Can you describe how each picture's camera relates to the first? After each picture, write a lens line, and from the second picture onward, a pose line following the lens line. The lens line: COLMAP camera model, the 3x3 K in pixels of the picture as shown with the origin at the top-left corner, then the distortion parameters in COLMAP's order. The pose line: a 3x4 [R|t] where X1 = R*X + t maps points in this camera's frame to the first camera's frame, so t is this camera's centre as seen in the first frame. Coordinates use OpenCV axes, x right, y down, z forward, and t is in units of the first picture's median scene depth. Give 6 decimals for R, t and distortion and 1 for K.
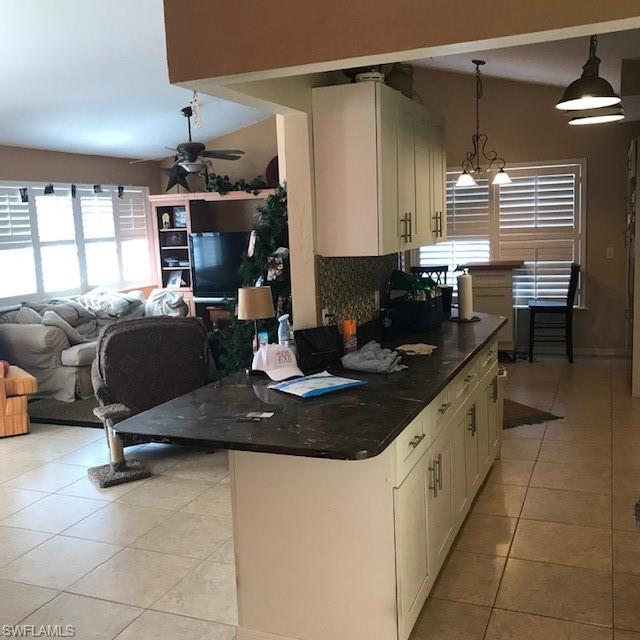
lens RADIAL K [[713.5, 0, 320.2], [0, 713.5, 316.9], [0, 0, 1]] dist [0.014946, 0.000000]
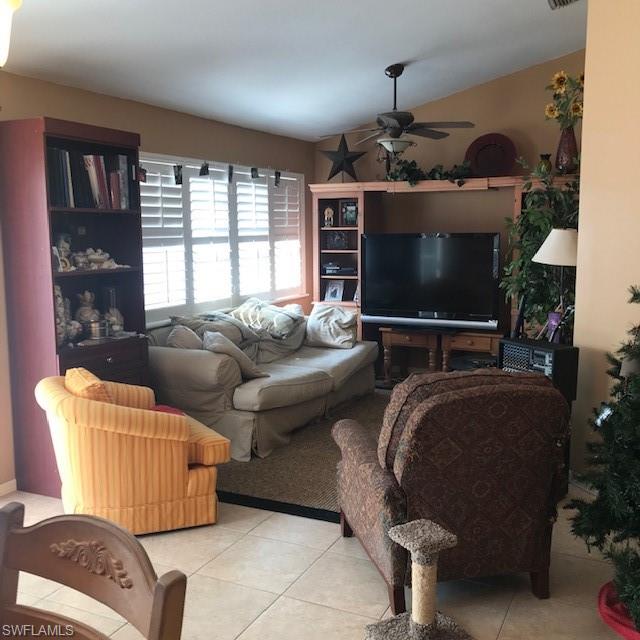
lens RADIAL K [[713.5, 0, 320.7], [0, 713.5, 320.0], [0, 0, 1]] dist [0.014946, 0.000000]
pose [[0.996811, 0.041397, -0.068219, -0.189984], [-0.041720, 0.999124, -0.003304, -0.019312], [0.068023, 0.006140, 0.997665, 0.238173]]
